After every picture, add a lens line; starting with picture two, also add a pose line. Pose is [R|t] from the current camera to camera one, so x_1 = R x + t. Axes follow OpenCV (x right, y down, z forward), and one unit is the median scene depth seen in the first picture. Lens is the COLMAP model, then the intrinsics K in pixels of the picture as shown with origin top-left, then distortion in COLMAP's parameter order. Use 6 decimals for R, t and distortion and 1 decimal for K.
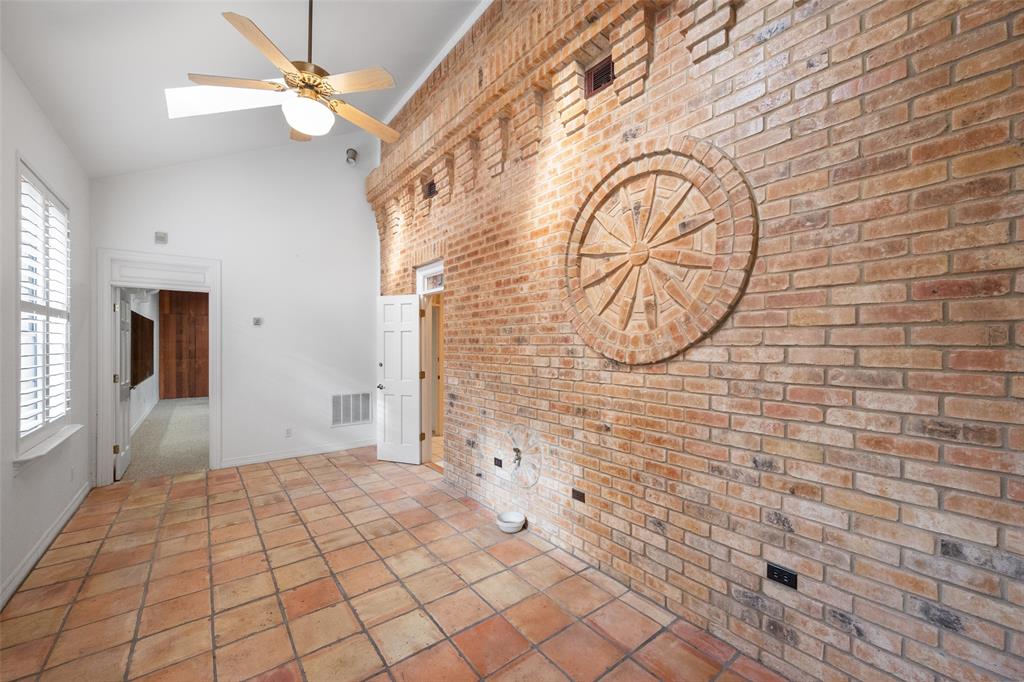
lens RADIAL K [[404.0, 0, 512.2], [0, 404.0, 341.4], [0, 0, 1]] dist [0.000764, -0.000254]
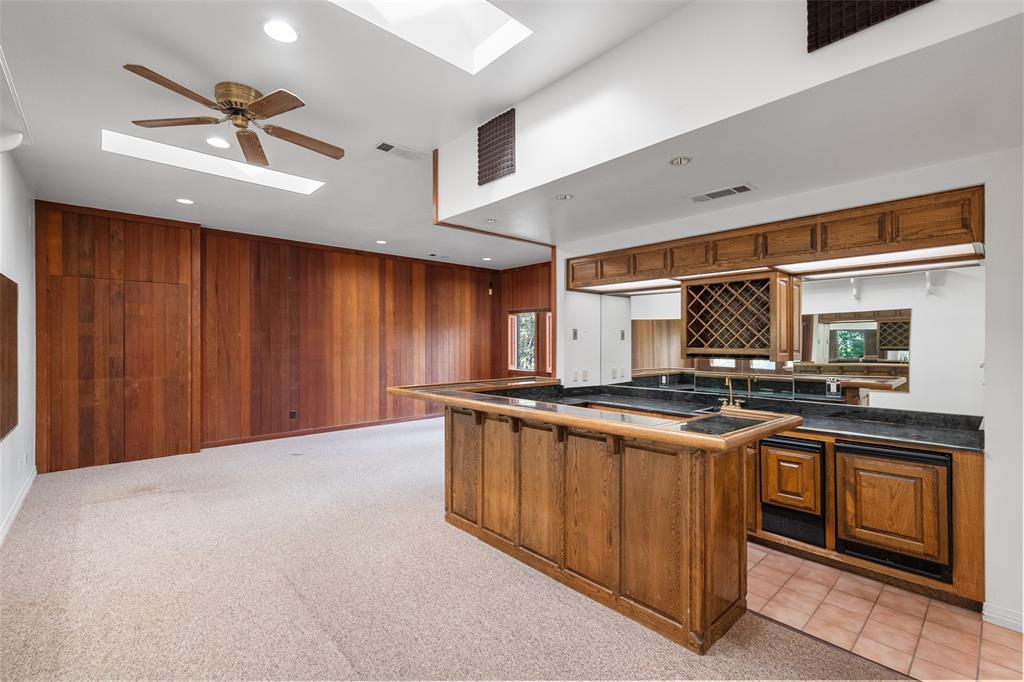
lens RADIAL K [[452.6, 0, 511.9], [0, 452.6, 343.0], [0, 0, 1]] dist [-0.000085, -0.000022]
pose [[0.996822, -0.001275, 0.079645, -0.398079], [0.001353, 0.999999, -0.000925, 0.005251], [-0.079644, 0.001030, 0.996823, 0.467635]]
